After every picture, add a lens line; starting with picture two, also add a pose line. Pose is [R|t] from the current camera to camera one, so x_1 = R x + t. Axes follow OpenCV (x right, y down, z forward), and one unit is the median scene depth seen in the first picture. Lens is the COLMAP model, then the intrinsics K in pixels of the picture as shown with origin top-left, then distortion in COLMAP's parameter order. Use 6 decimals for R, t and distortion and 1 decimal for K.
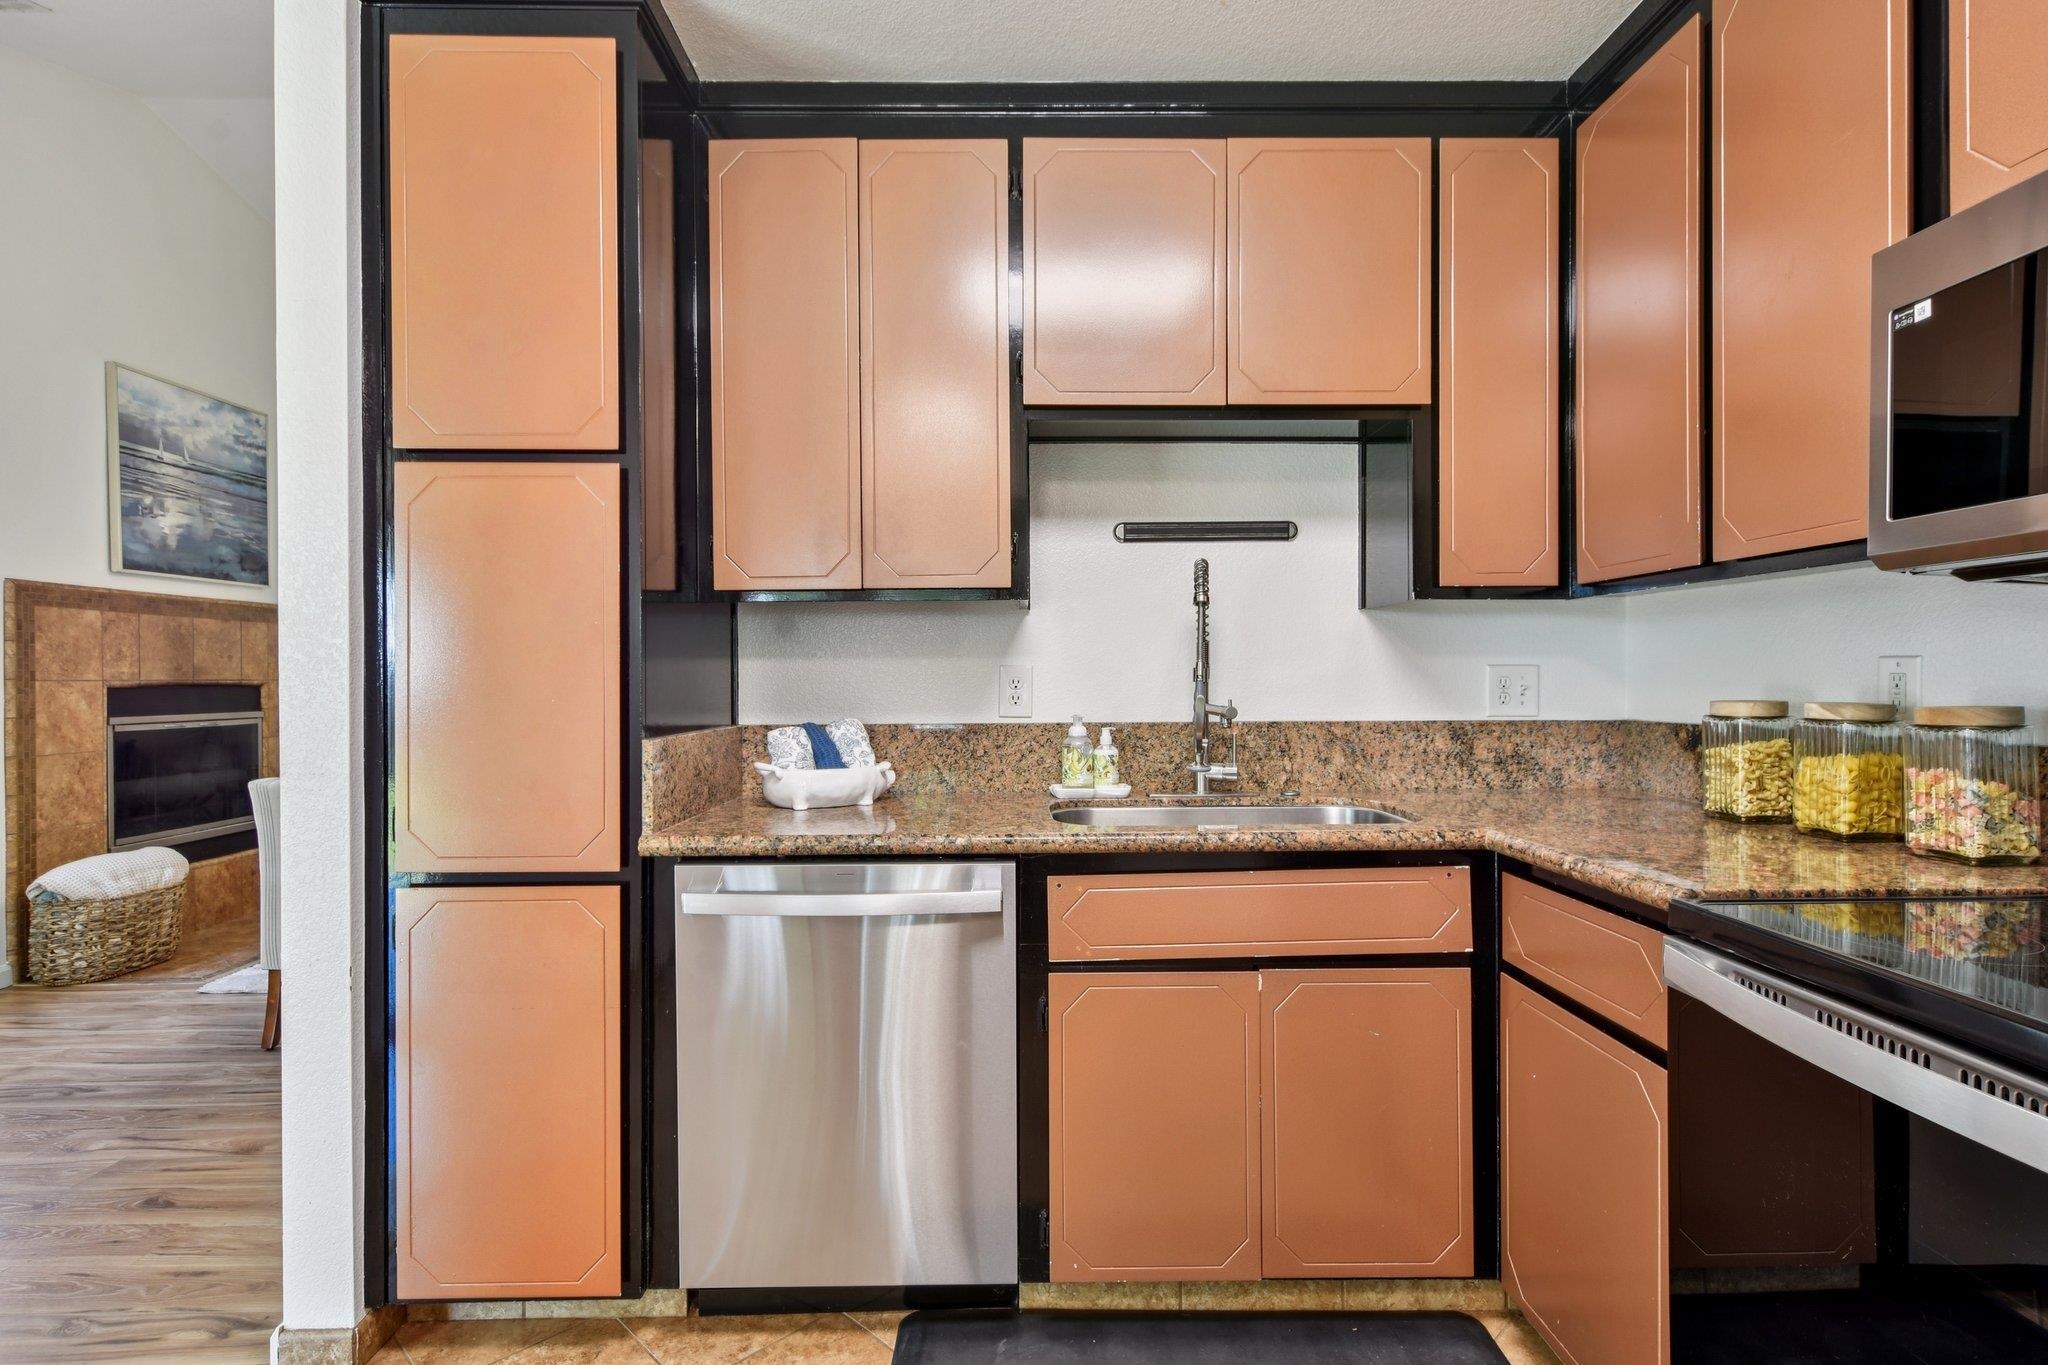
lens RADIAL K [[1022.5, 0, 1014.2], [0, 1022.5, 680.1], [0, 0, 1]] dist [0.001570, -0.003094]
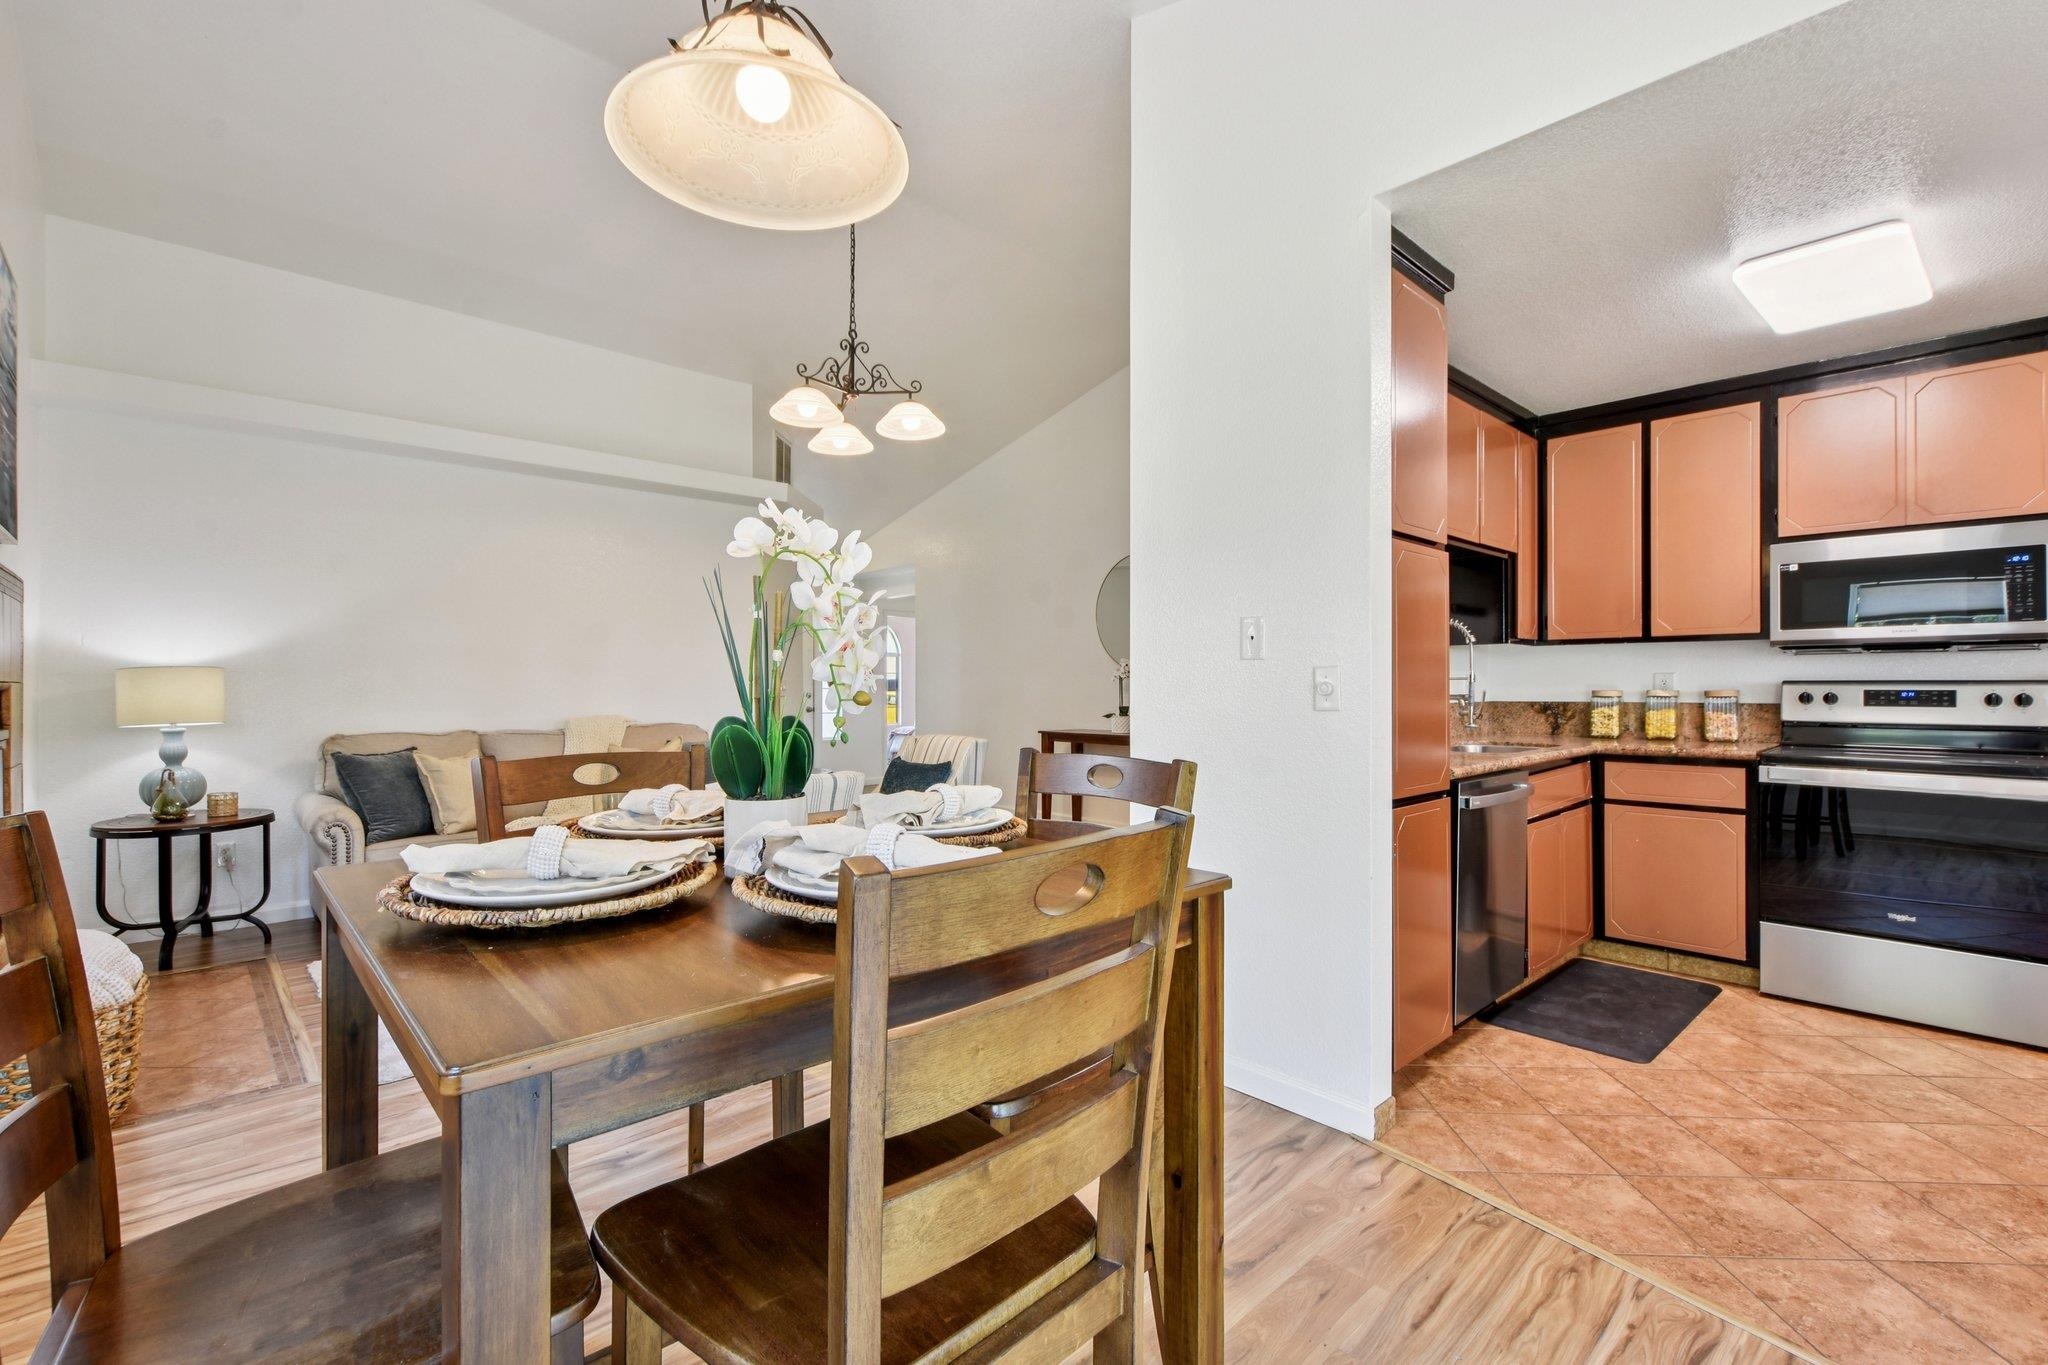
lens RADIAL K [[930.6, 0, 1012.0], [0, 930.6, 681.9], [0, 0, 1]] dist [0.008922, -0.003194]
pose [[0.732686, 0.002749, 0.680561, -2.109328], [0.002572, 0.999974, -0.006808, 0.013673], [-0.680562, 0.006738, 0.732660, 0.361736]]
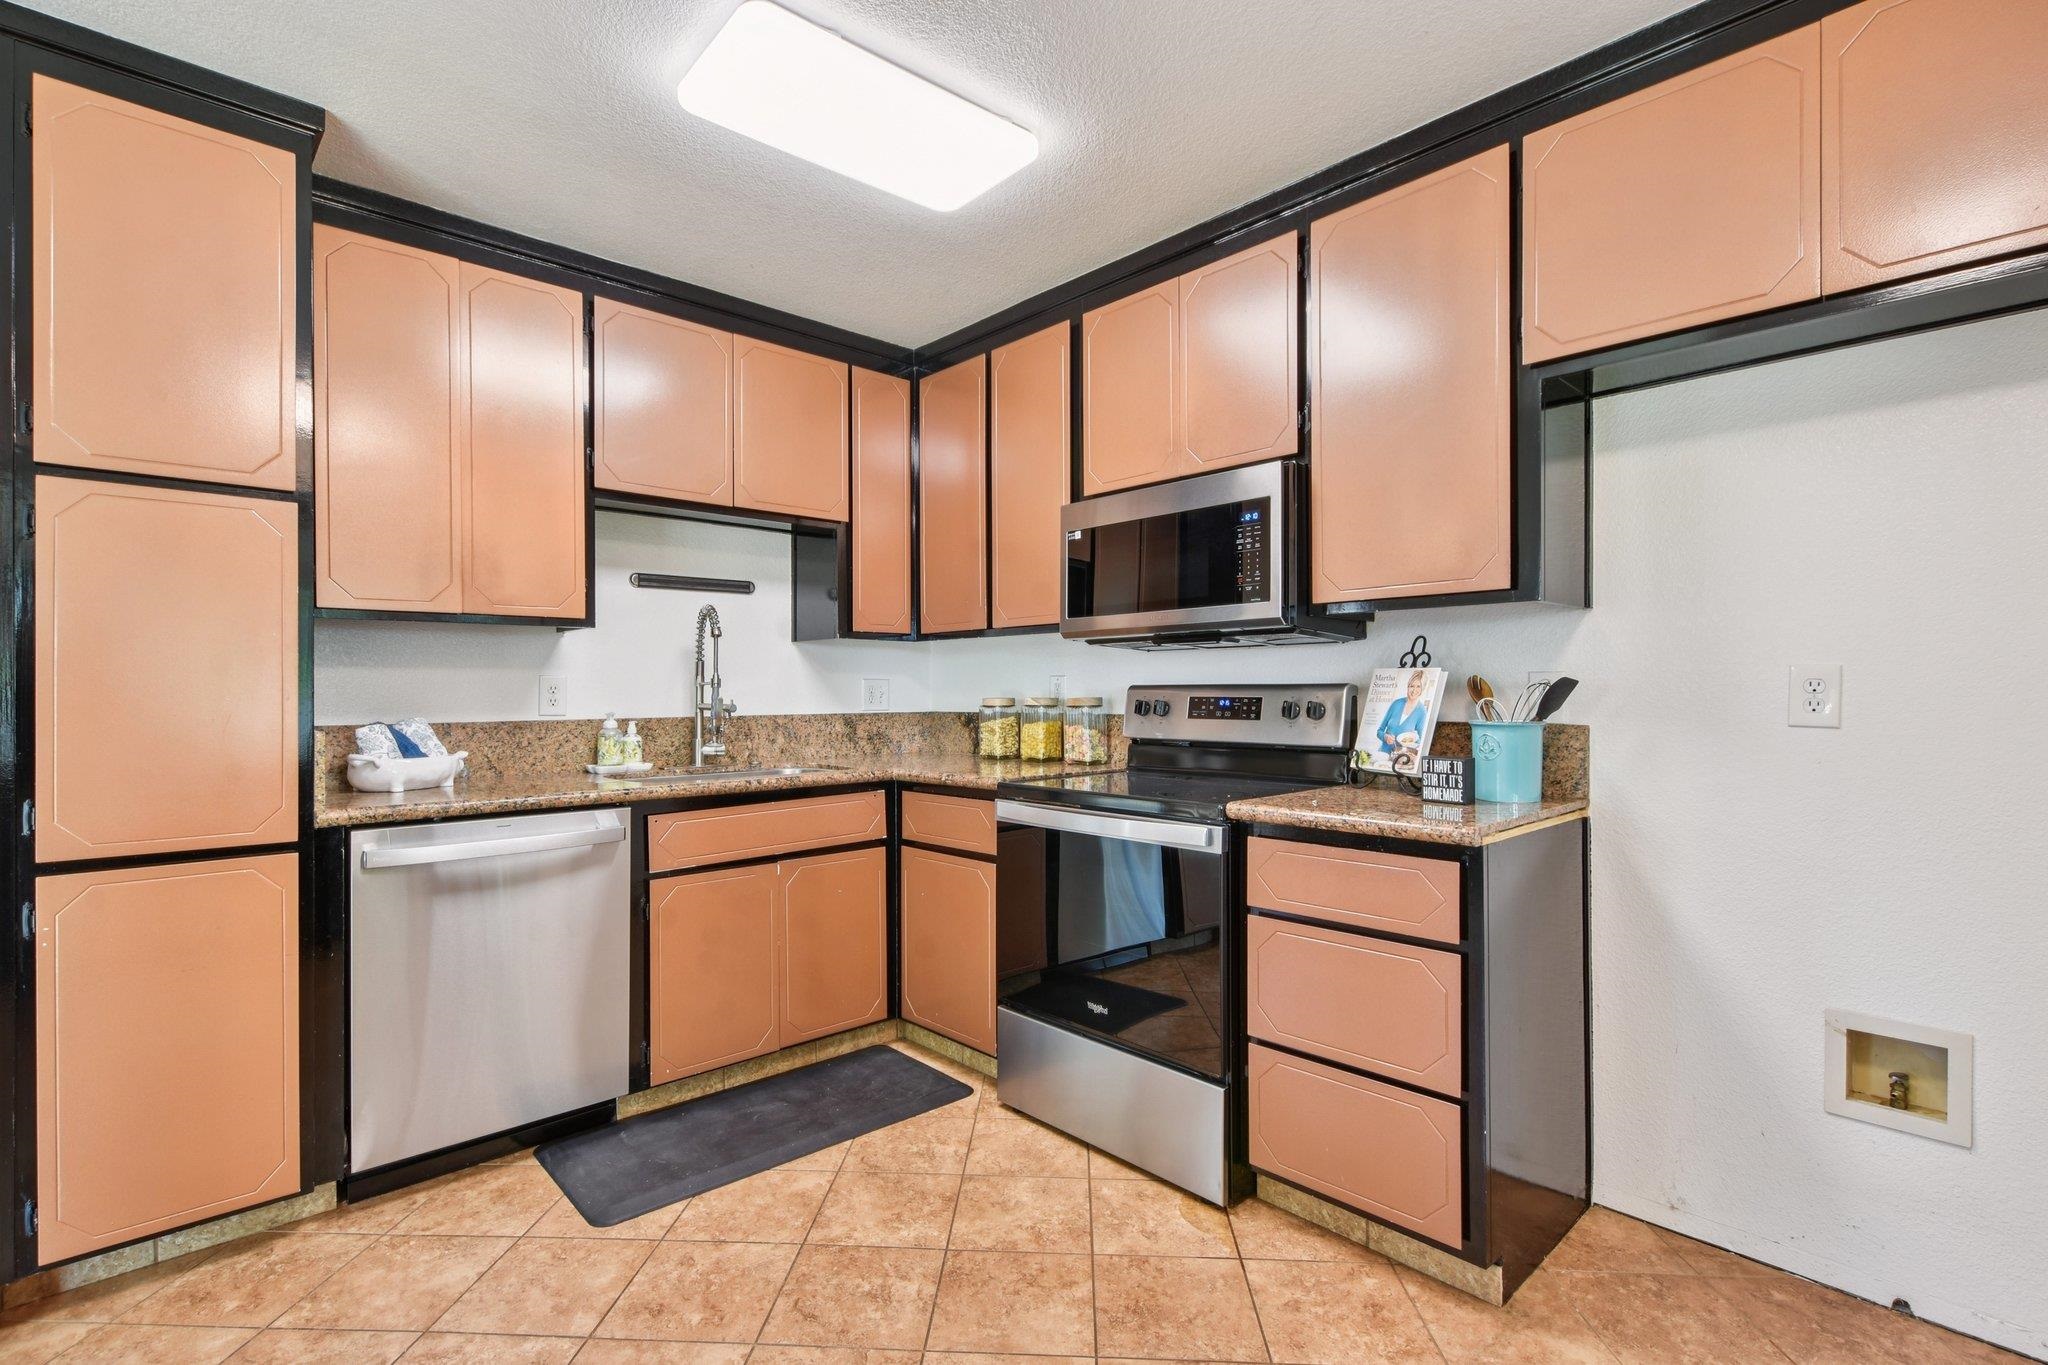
lens RADIAL K [[964.6, 0, 1035.2], [0, 964.6, 697.0], [0, 0, 1]] dist [-0.002578, 0.000393]
pose [[0.733246, -0.003042, 0.679956, -0.547921], [0.003722, 0.999993, 0.000461, 0.020511], [-0.679953, 0.002193, 0.733253, -0.452283]]
